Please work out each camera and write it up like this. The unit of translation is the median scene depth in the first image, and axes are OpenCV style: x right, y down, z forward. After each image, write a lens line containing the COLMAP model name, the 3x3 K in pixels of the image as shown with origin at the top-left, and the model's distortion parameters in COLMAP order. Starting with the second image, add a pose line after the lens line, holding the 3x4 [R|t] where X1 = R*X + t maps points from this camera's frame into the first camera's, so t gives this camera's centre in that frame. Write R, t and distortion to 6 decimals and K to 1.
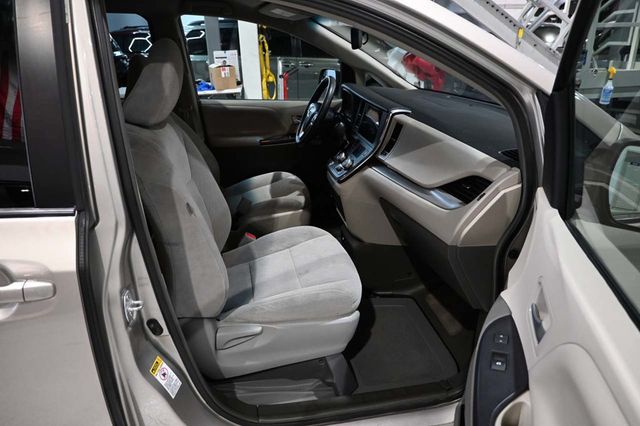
lens RADIAL K [[437.7, 0, 320.0], [0, 437.7, 213.0], [0, 0, 1]] dist [0.001245, -0.001758]
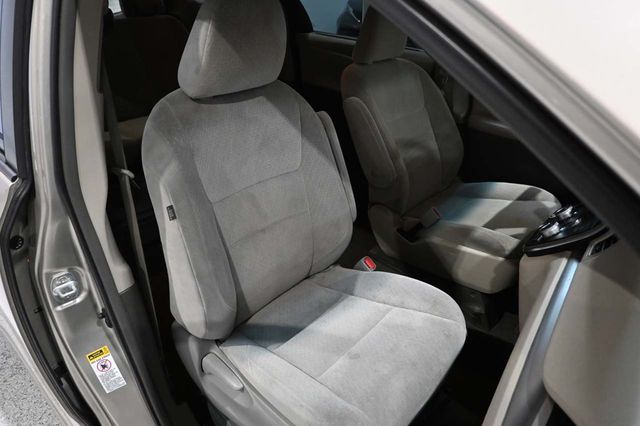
lens RADIAL K [[437.7, 0, 320.0], [0, 437.7, 213.0], [0, 0, 1]] dist [0.001245, -0.001758]
pose [[0.607020, 0.405263, -0.683585, 0.216759], [-0.310254, 0.912786, 0.265641, -0.161671], [0.731621, 0.050836, 0.679813, 0.351409]]
